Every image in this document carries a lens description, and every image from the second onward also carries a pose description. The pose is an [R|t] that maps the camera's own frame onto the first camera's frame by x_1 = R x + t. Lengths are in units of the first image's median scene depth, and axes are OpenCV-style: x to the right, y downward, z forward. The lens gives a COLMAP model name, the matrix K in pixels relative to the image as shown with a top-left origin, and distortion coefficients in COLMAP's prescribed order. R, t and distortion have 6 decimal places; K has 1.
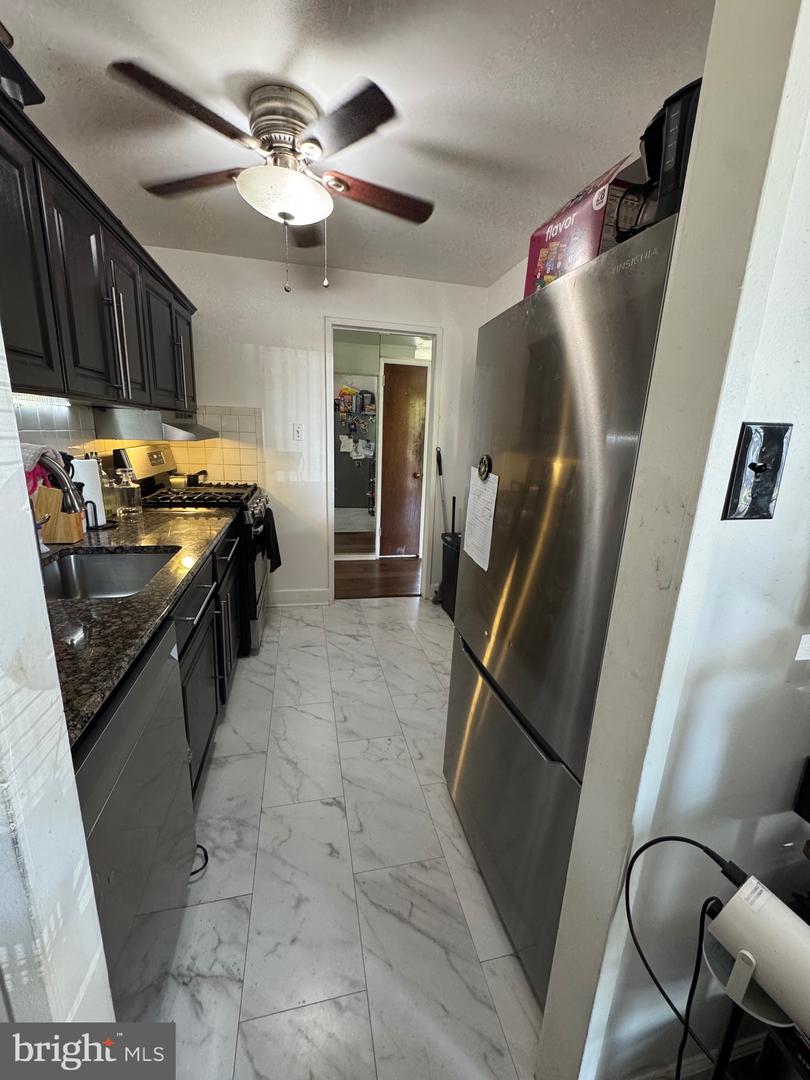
lens RADIAL K [[430.6, 0, 402.9], [0, 430.6, 540.0], [0, 0, 1]] dist [-0.005137, 0.001177]
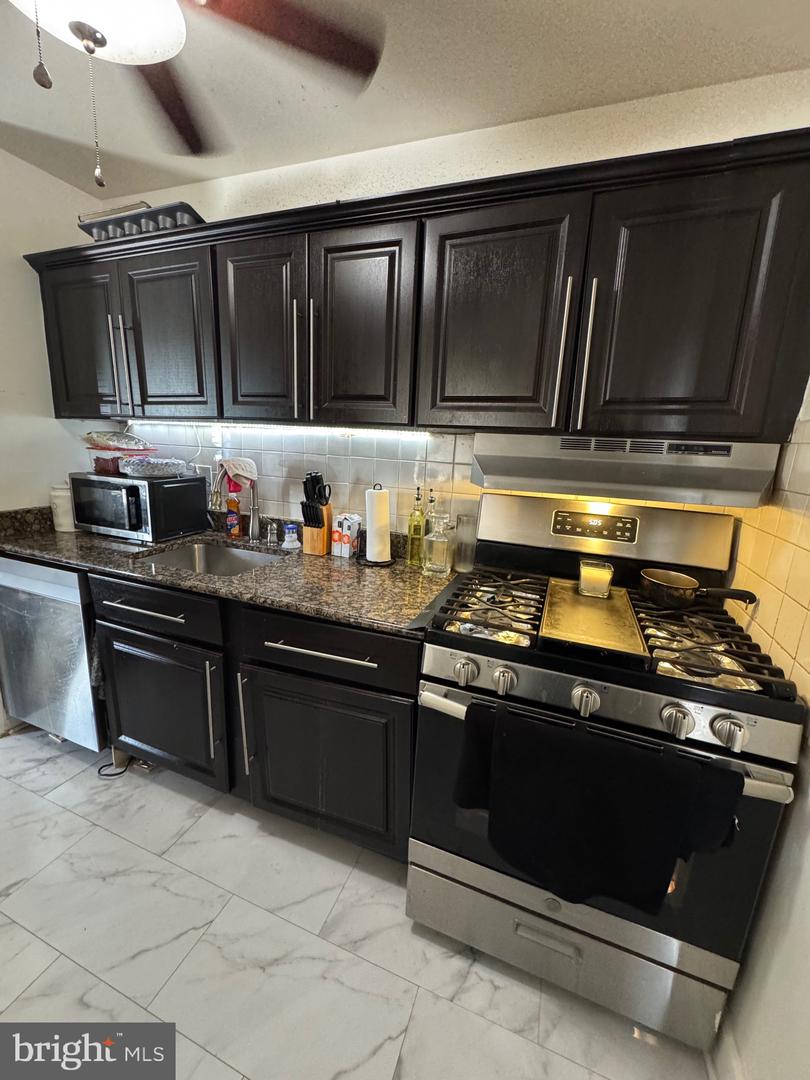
lens RADIAL K [[430.6, 0, 409.4], [0, 430.6, 540.1], [0, 0, 1]] dist [-0.005137, 0.001177]
pose [[-0.553911, 0.111310, -0.825102, 0.006908], [-0.271133, 0.912885, 0.305170, -0.353024], [0.787191, 0.392749, -0.475477, 1.388220]]
